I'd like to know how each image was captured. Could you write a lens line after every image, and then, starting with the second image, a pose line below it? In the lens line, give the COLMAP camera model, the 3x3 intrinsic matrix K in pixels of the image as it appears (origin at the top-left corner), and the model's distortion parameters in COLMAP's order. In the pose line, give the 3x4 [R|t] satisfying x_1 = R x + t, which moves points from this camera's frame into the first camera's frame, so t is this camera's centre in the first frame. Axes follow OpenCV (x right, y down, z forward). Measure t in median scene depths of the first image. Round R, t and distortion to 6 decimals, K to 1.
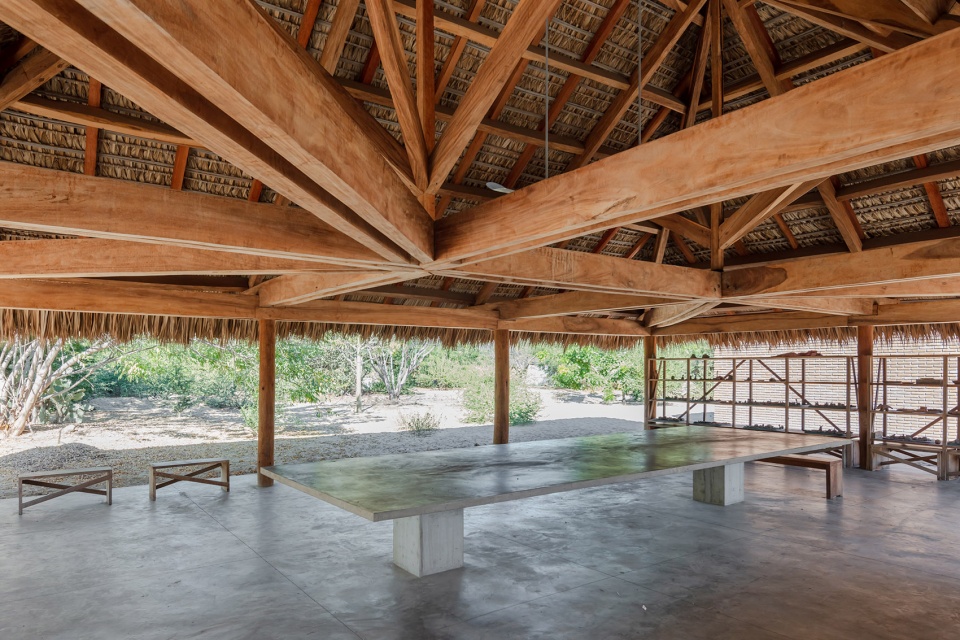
lens RADIAL K [[604.9, 0, 455.8], [0, 604.9, 369.9], [0, 0, 1]] dist [0.000878, 0.000636]
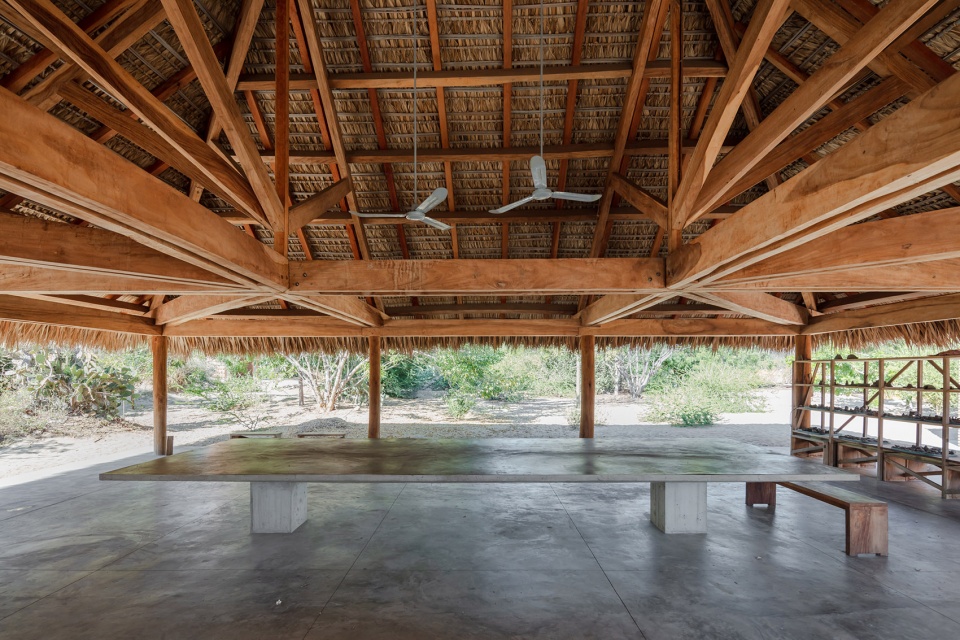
lens RADIAL K [[466.3, 0, 479.7], [0, 466.3, 375.4], [0, 0, 1]] dist [0.002305, 0.000123]
pose [[0.814518, 0.005228, -0.580114, 0.424845], [-0.002827, 0.999983, 0.005043, 0.000662], [0.580131, -0.002467, 0.814519, 0.222911]]
